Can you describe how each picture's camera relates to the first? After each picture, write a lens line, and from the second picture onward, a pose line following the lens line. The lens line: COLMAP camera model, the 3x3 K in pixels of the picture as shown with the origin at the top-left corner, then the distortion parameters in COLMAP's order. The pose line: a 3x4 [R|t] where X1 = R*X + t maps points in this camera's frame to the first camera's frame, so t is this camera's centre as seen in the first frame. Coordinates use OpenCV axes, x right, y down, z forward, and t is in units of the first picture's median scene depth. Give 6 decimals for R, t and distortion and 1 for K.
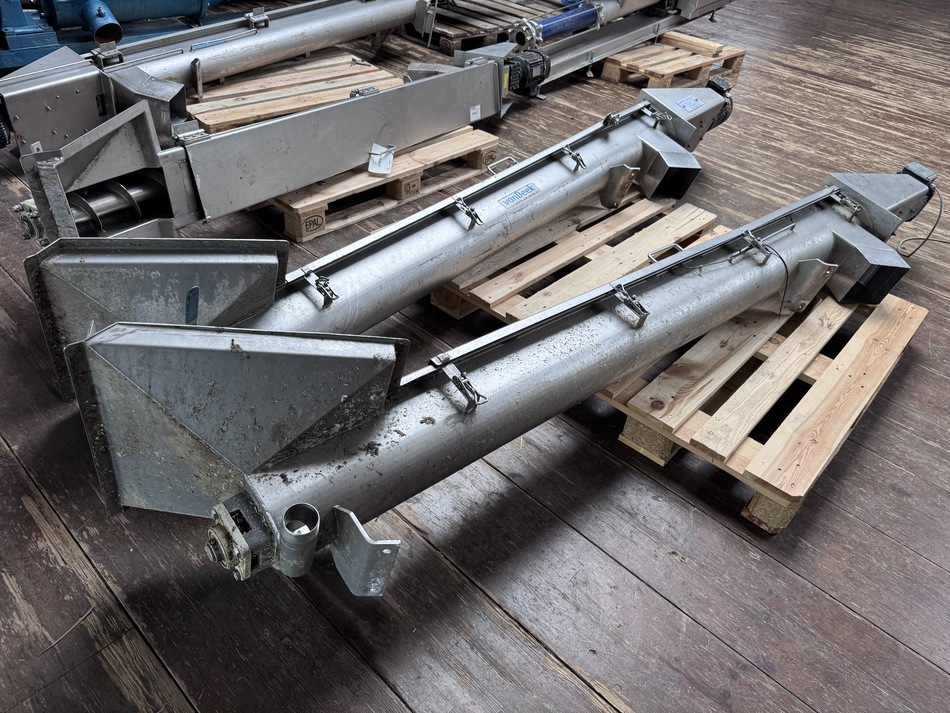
lens RADIAL K [[662.1, 0, 481.6], [0, 662.1, 357.1], [0, 0, 1]] dist [0.146017, -0.255176]
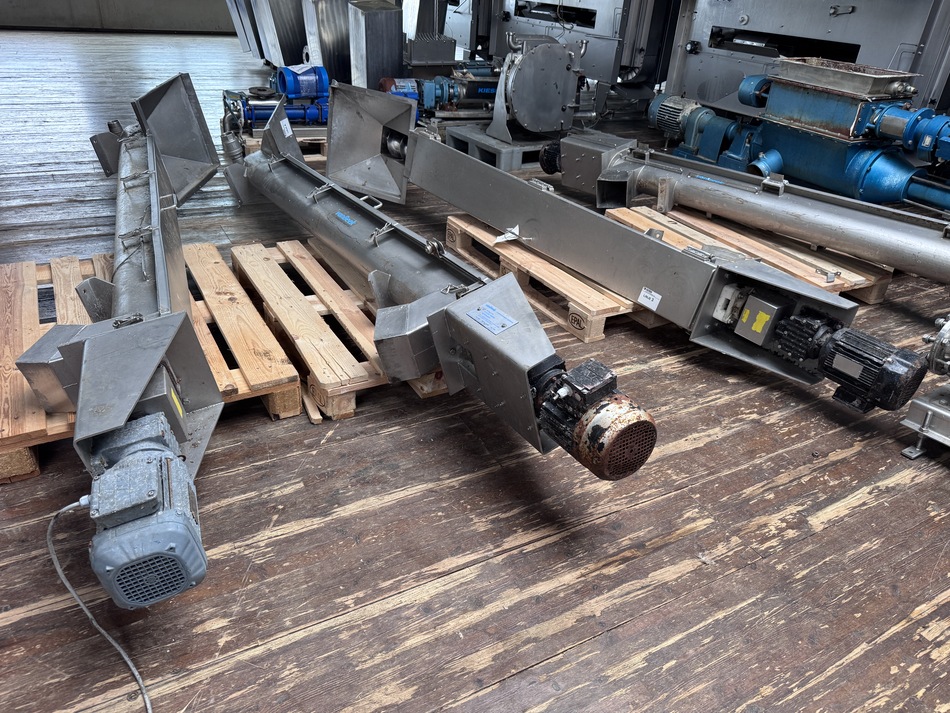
lens RADIAL K [[662.1, 0, 481.6], [0, 662.1, 357.1], [0, 0, 1]] dist [0.146017, -0.255176]
pose [[-0.274657, 0.402131, -0.873415, 0.729497], [-0.677474, 0.563665, 0.472559, -0.540686], [0.682344, 0.721507, 0.117618, 0.789142]]
